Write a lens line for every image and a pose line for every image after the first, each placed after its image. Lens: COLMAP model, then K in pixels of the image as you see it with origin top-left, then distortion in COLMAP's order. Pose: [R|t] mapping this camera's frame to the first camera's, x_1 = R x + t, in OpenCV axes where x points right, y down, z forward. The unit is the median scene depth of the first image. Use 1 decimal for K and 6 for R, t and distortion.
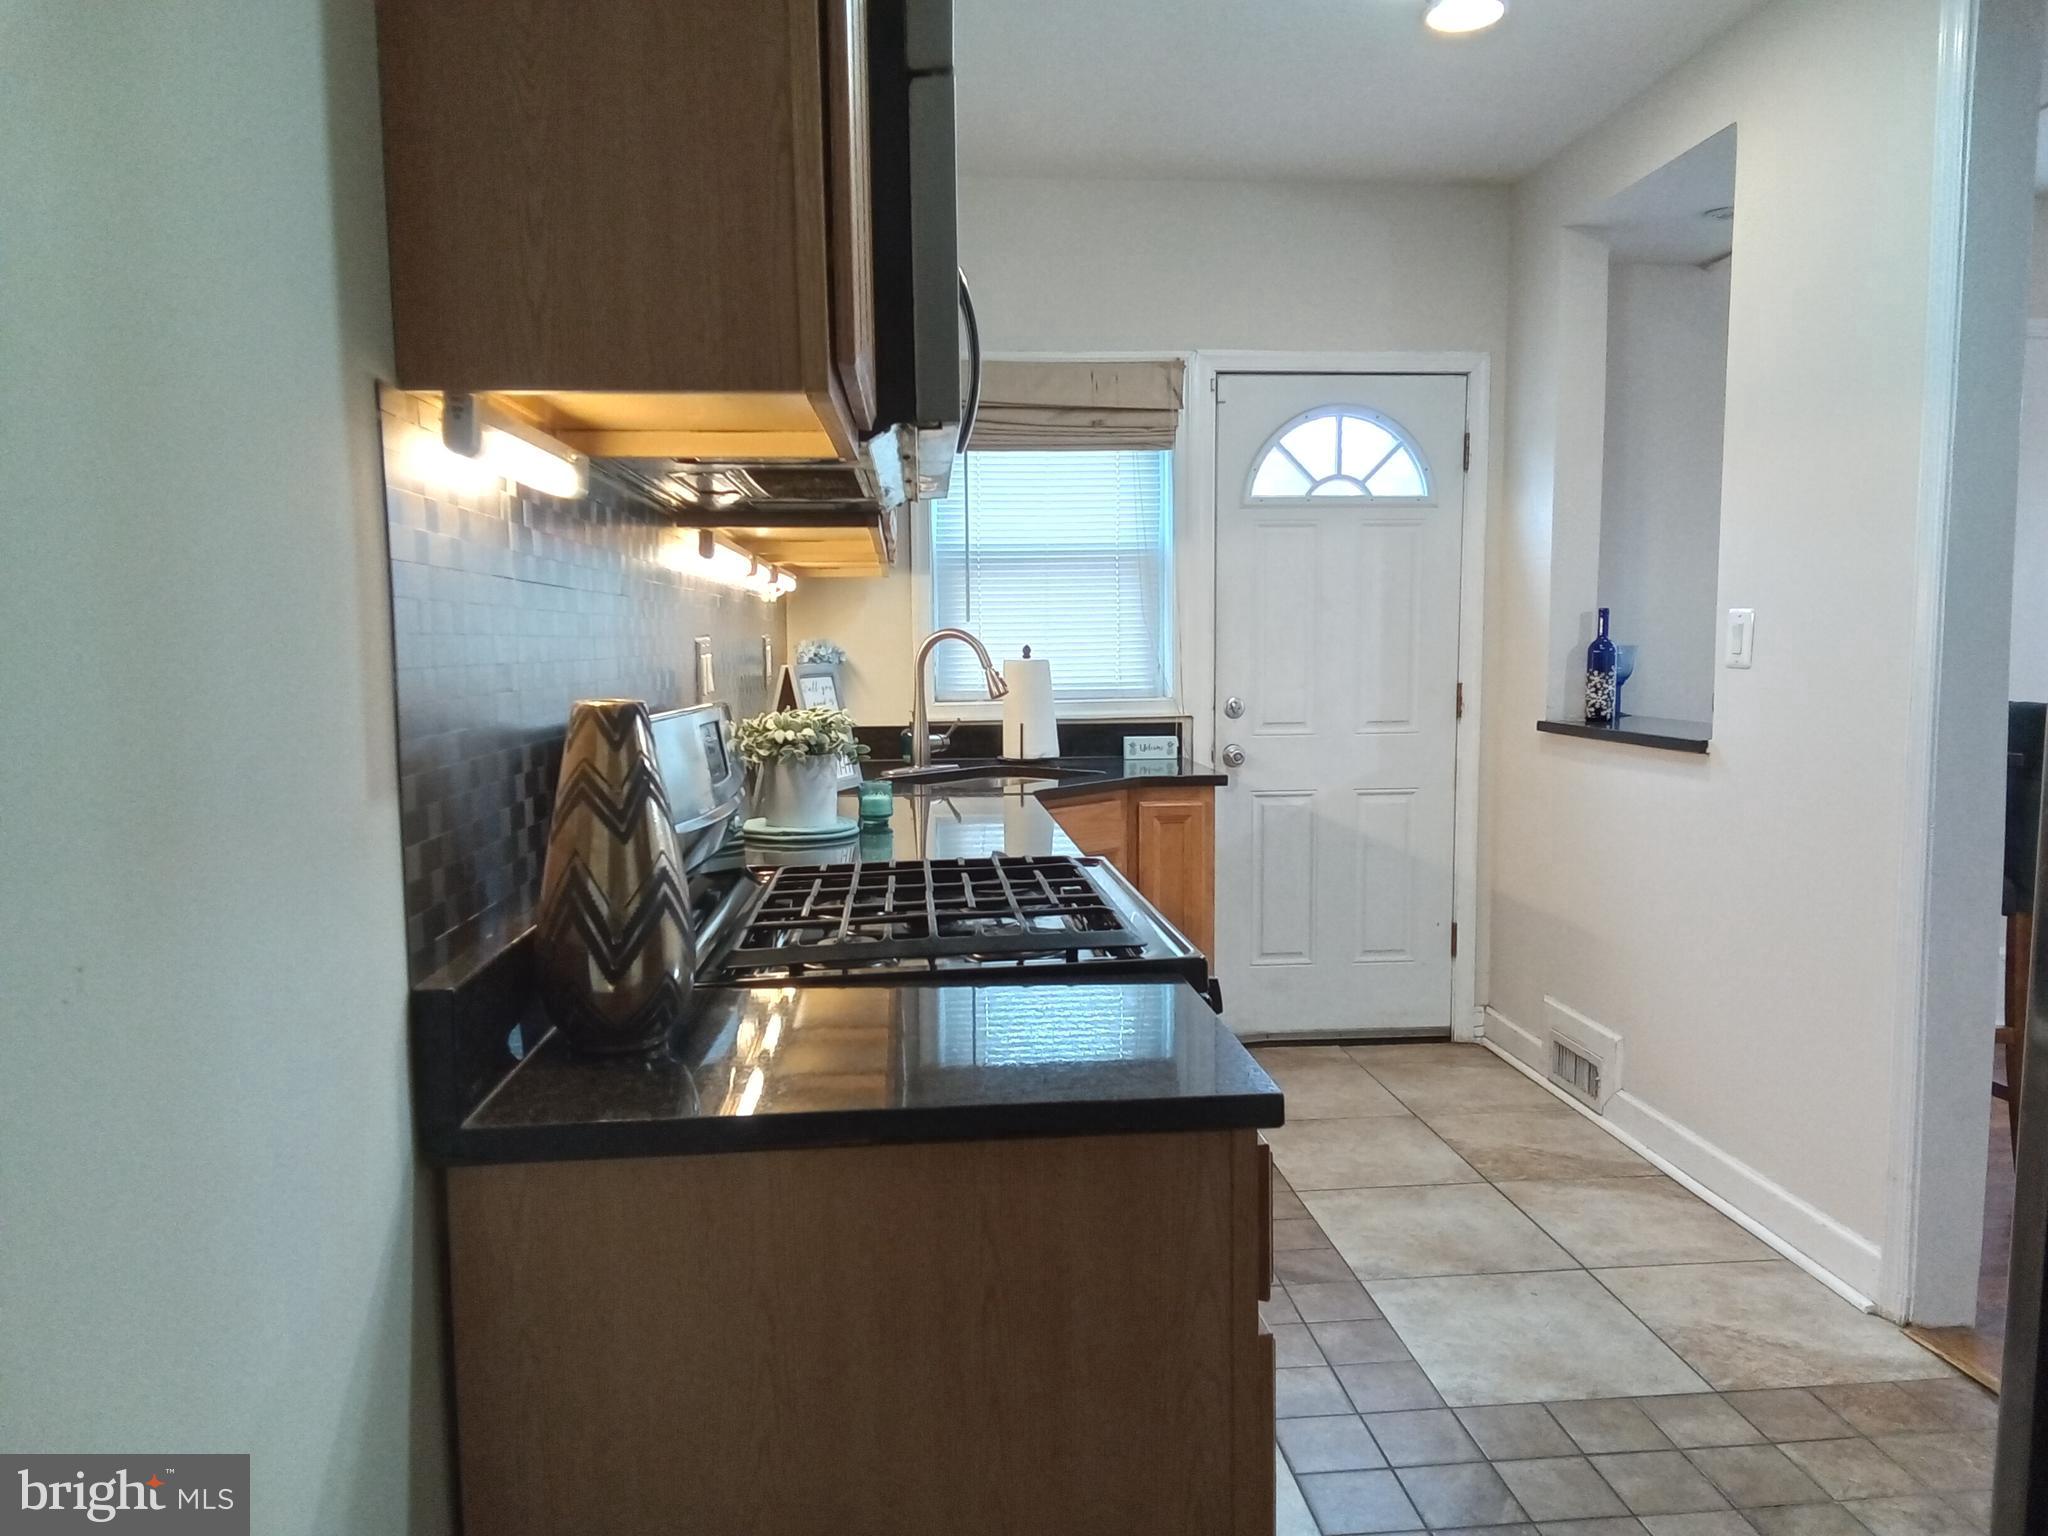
lens RADIAL K [[1388.0, 0, 1025.9], [0, 1388.0, 778.9], [0, 0, 1]] dist [0.069076, -0.100271]
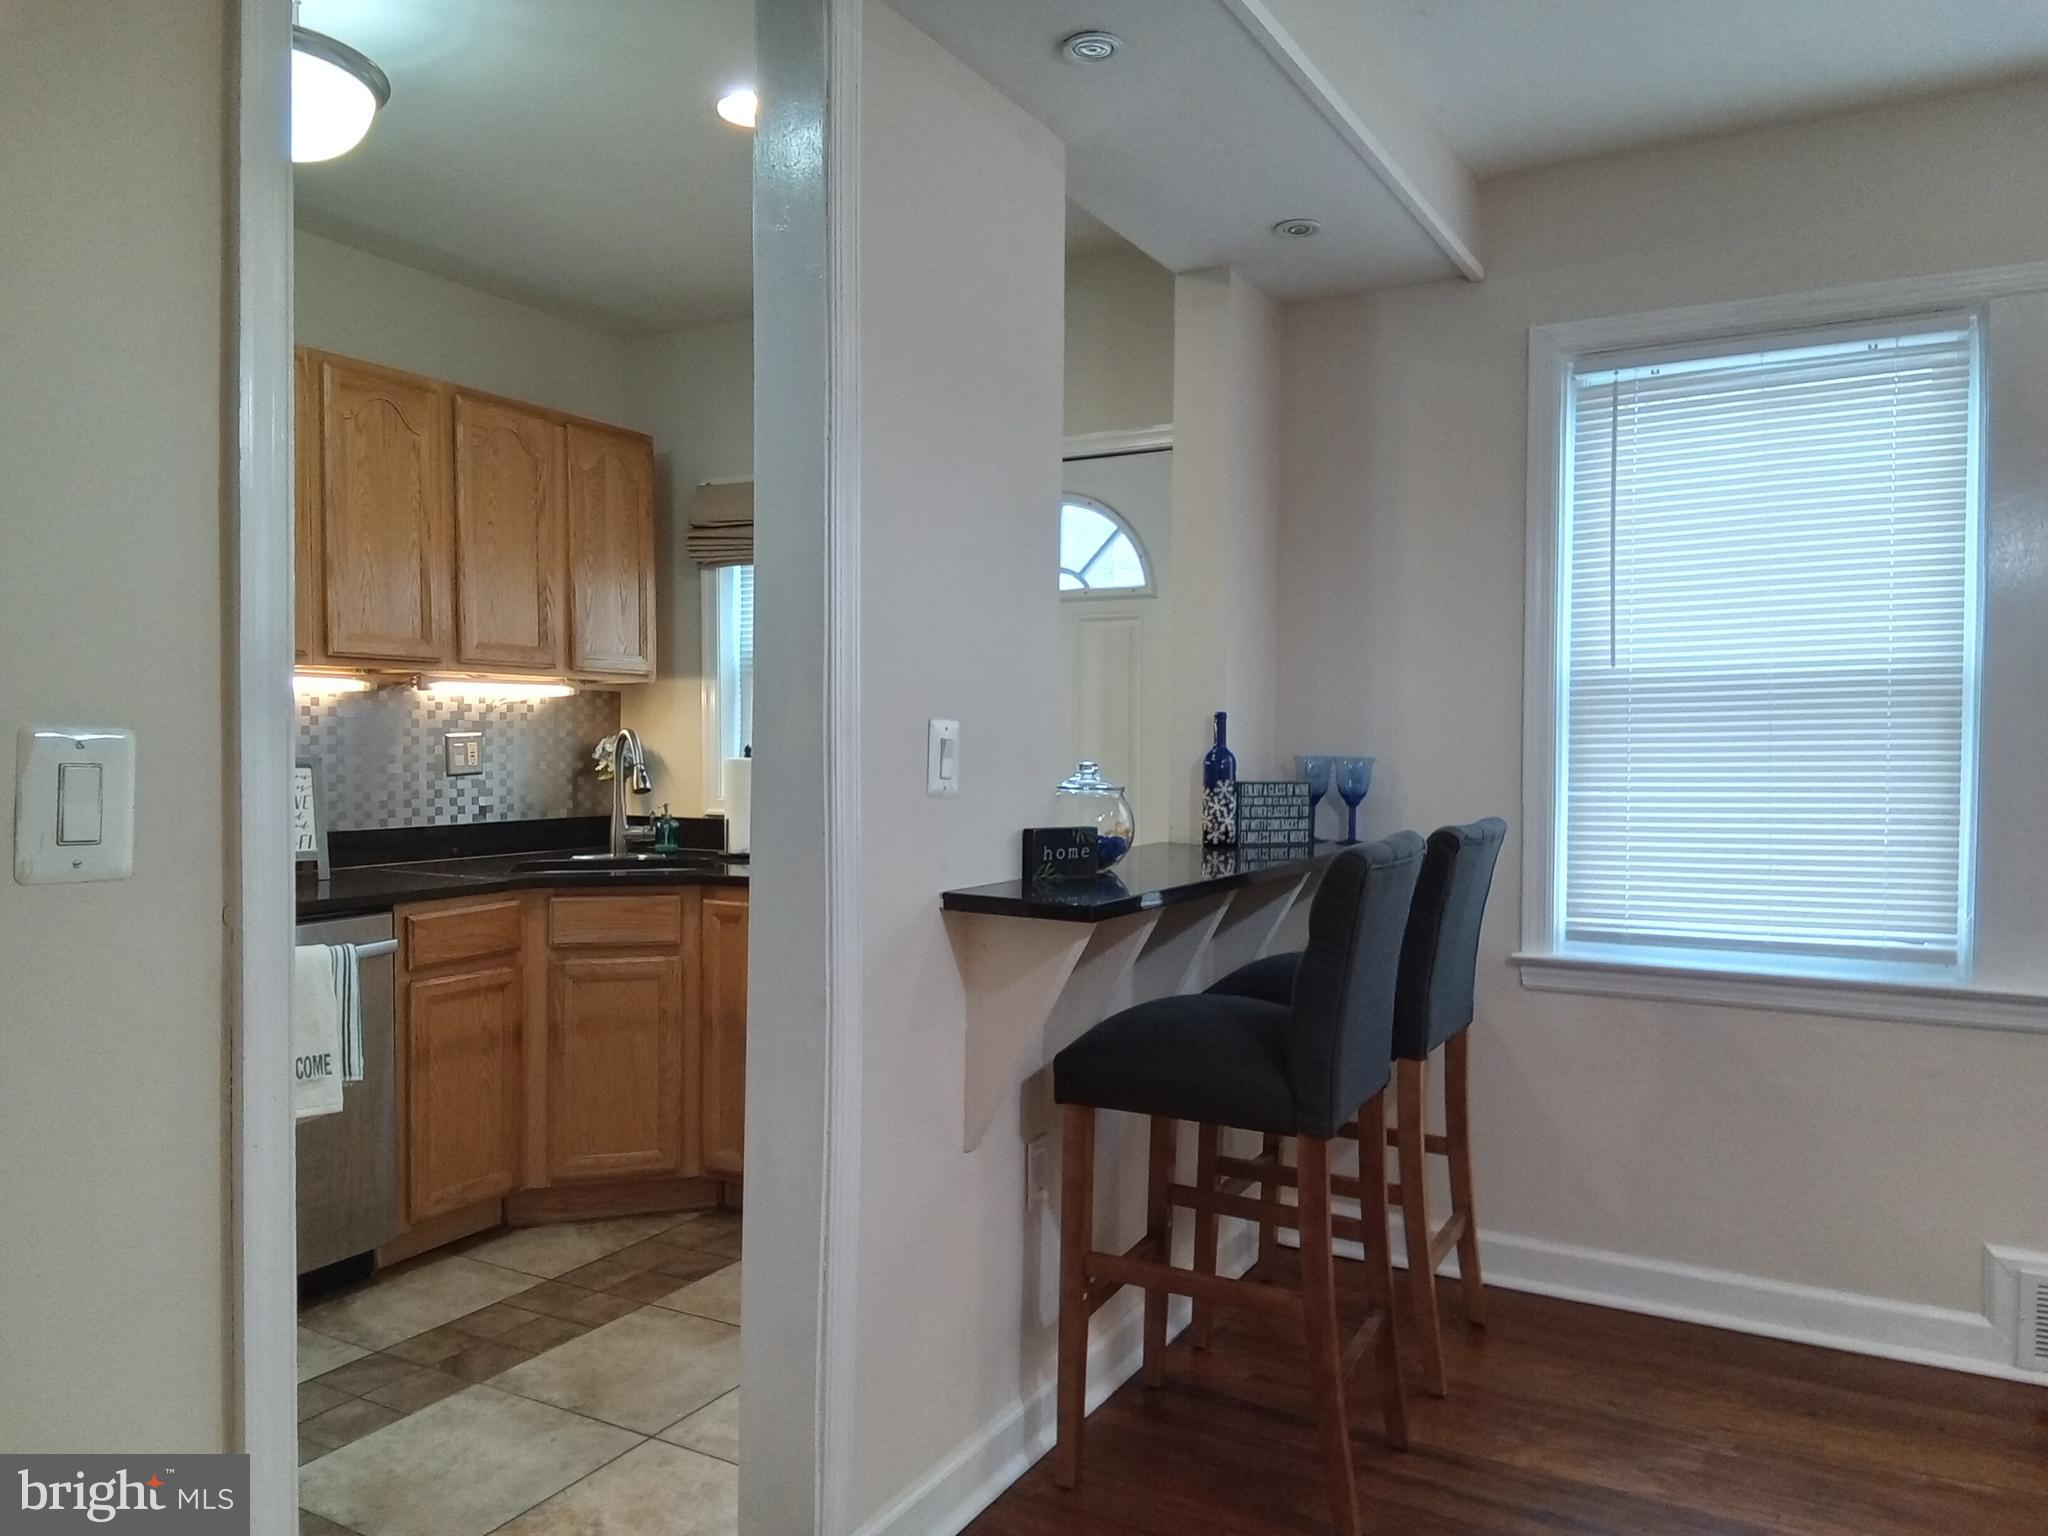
lens RADIAL K [[1411.9, 0, 1032.2], [0, 1411.9, 775.4], [0, 0, 1]] dist [0.073280, -0.088545]
pose [[0.826625, 0.025920, -0.562156, 0.773186], [-0.066074, 0.996500, -0.051213, -0.032611], [0.558861, 0.079478, 0.825444, 0.235109]]
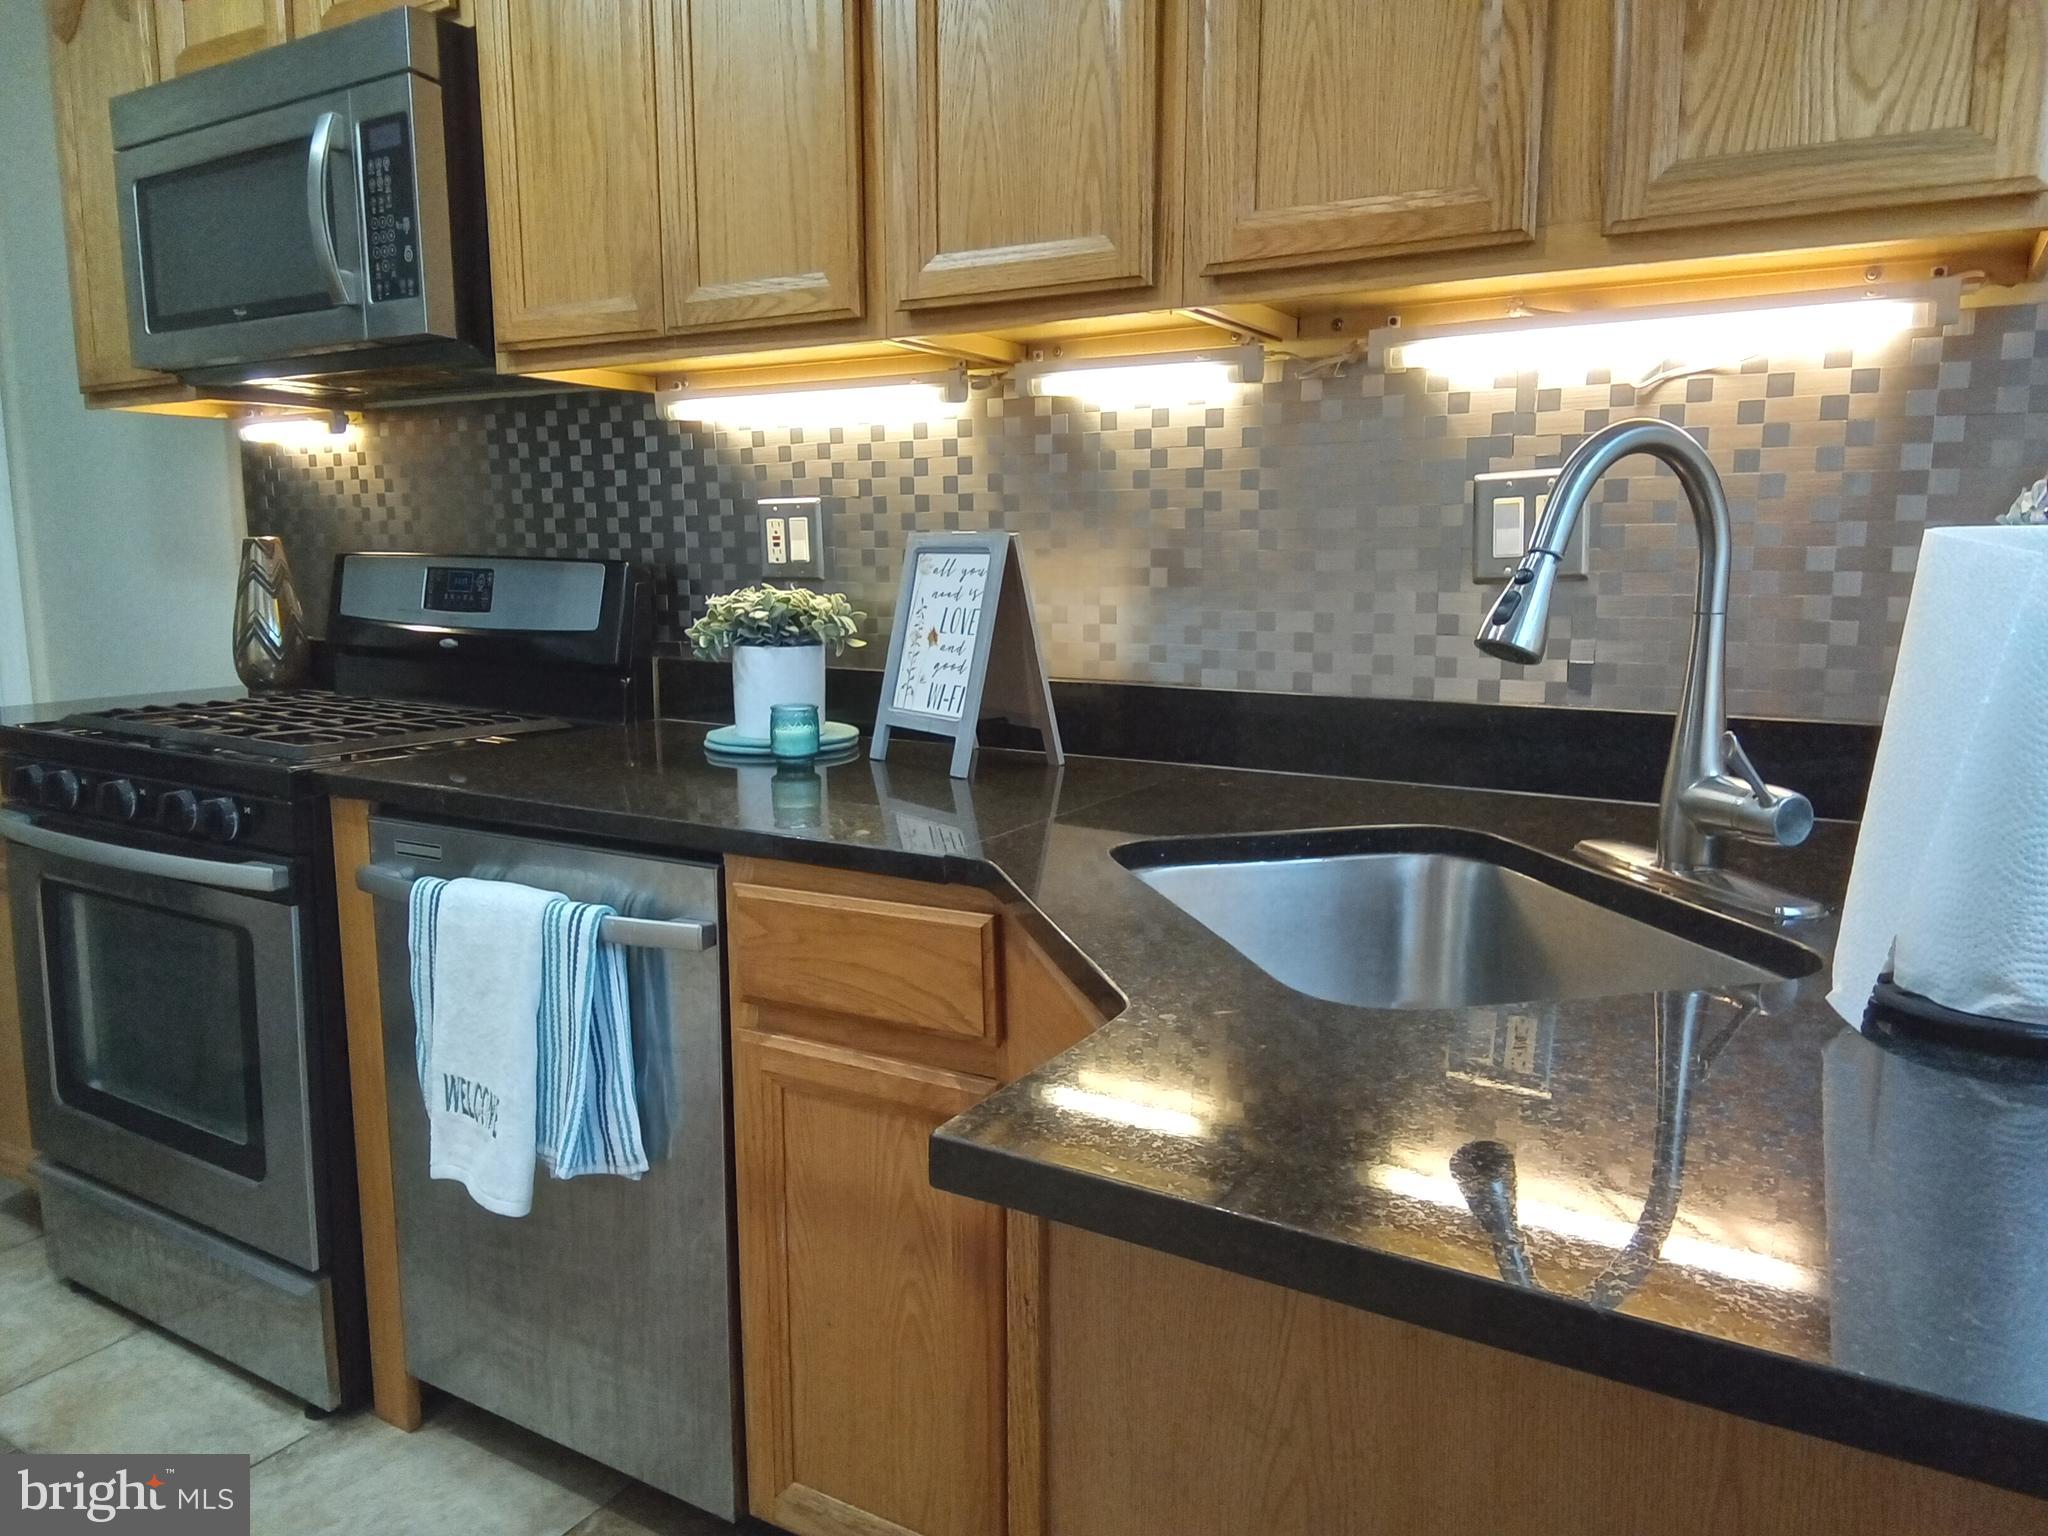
lens RADIAL K [[1417.5, 0, 1028.6], [0, 1417.5, 776.5], [0, 0, 1]] dist [0.072294, -0.093131]
pose [[-0.584924, 0.141426, -0.798663, 0.257126], [-0.072269, 0.971677, 0.224991, -0.086195], [0.807862, 0.189321, -0.558137, 0.990372]]
